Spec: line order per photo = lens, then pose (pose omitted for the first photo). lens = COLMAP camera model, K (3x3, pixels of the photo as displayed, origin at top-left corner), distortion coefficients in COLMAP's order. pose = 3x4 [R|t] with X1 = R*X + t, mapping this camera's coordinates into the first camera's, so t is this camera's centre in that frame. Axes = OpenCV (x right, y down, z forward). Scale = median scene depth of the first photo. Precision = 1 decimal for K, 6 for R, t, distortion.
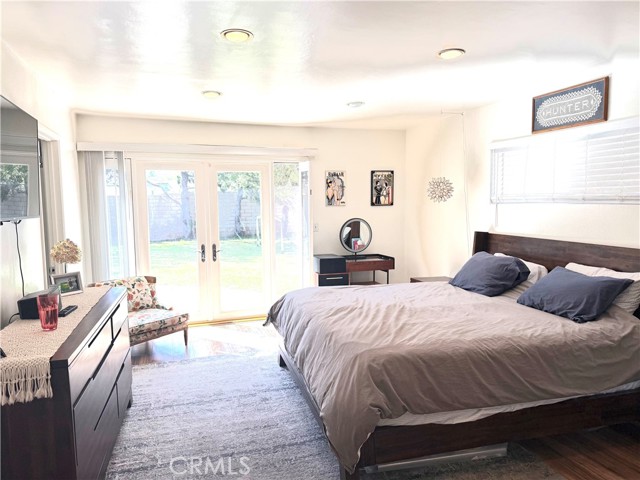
lens RADIAL K [[452.2, 0, 320.0], [0, 452.2, 240.0], [0, 0, 1]] dist [0.069866, -0.101730]
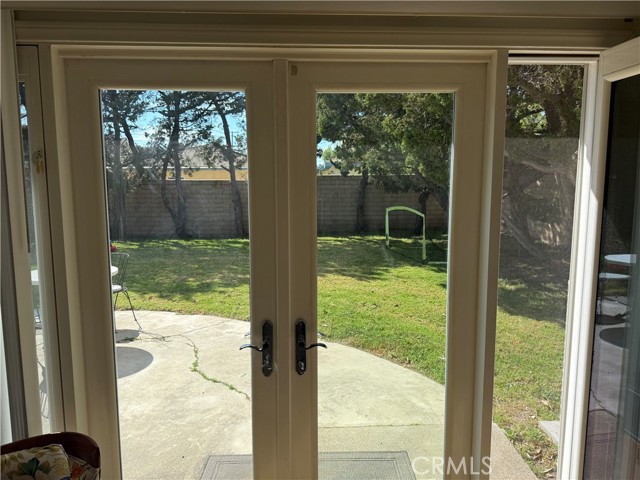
lens RADIAL K [[452.2, 0, 320.0], [0, 452.2, 240.0], [0, 0, 1]] dist [0.069866, -0.101730]
pose [[0.964930, 0.036593, -0.259946, -0.080861], [-0.028621, 0.998999, 0.034389, -0.035414], [0.260944, -0.025743, 0.965011, 0.405318]]
